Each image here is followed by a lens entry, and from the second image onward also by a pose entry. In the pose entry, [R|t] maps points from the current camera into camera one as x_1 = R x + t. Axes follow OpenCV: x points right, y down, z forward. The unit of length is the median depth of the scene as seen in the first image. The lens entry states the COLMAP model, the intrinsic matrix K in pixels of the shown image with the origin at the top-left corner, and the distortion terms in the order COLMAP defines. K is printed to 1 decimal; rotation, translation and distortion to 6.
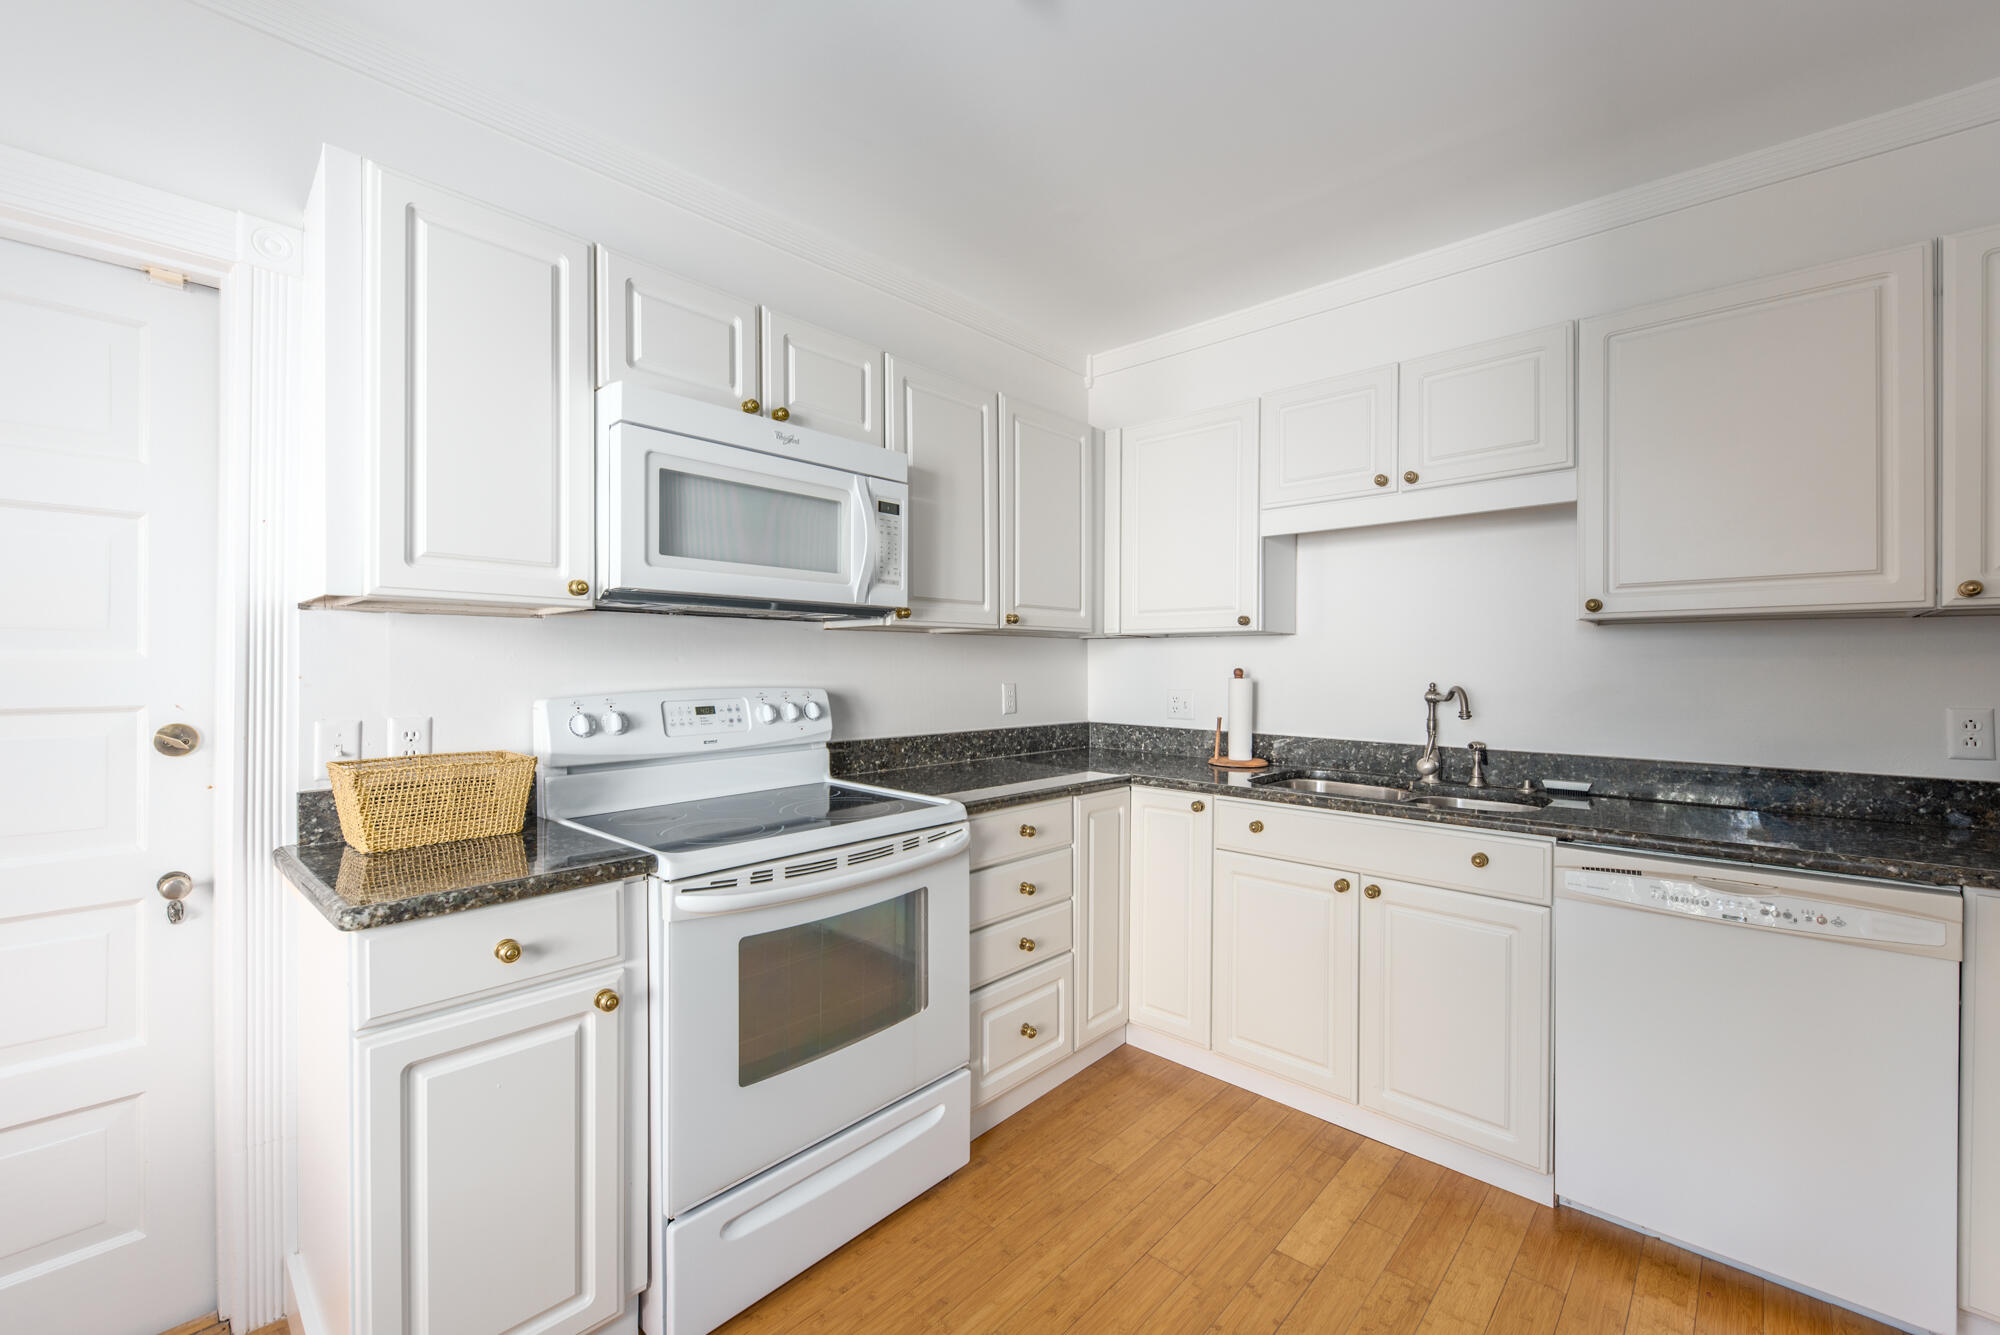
lens RADIAL K [[825.0, 0, 1007.0], [0, 825.0, 673.3], [0, 0, 1]] dist [0.035634, -0.000092]
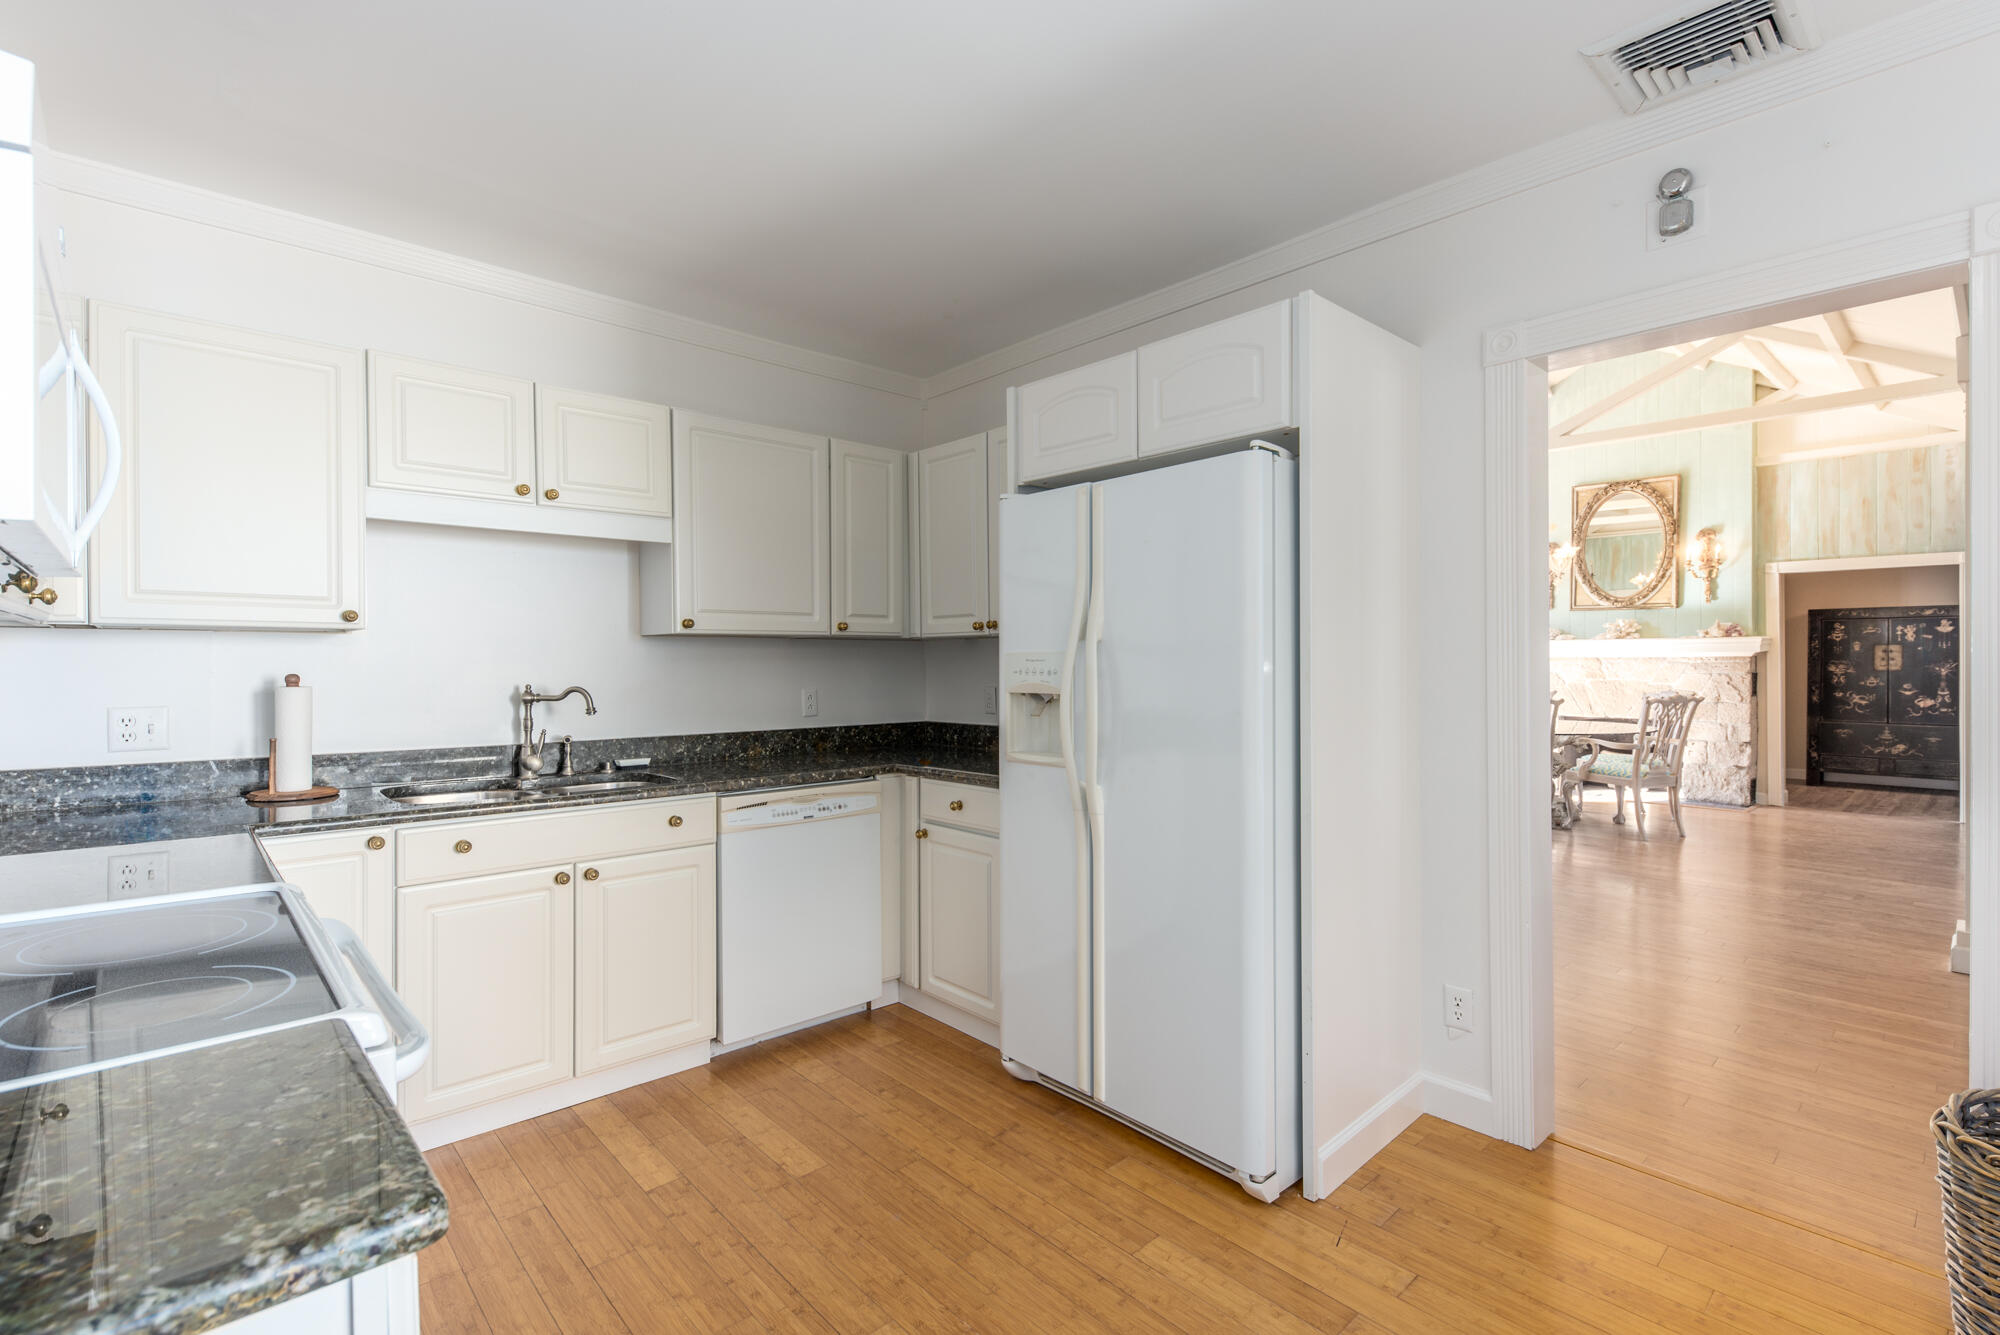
lens RADIAL K [[911.9, 0, 1000.0], [0, 911.9, 667.5], [0, 0, 1]] dist [0.000116, 0.000055]
pose [[0.100663, -0.003105, 0.994916, -1.326553], [0.017894, 0.999839, 0.001310, -0.003270], [-0.994760, 0.017671, 0.100702, 0.639585]]
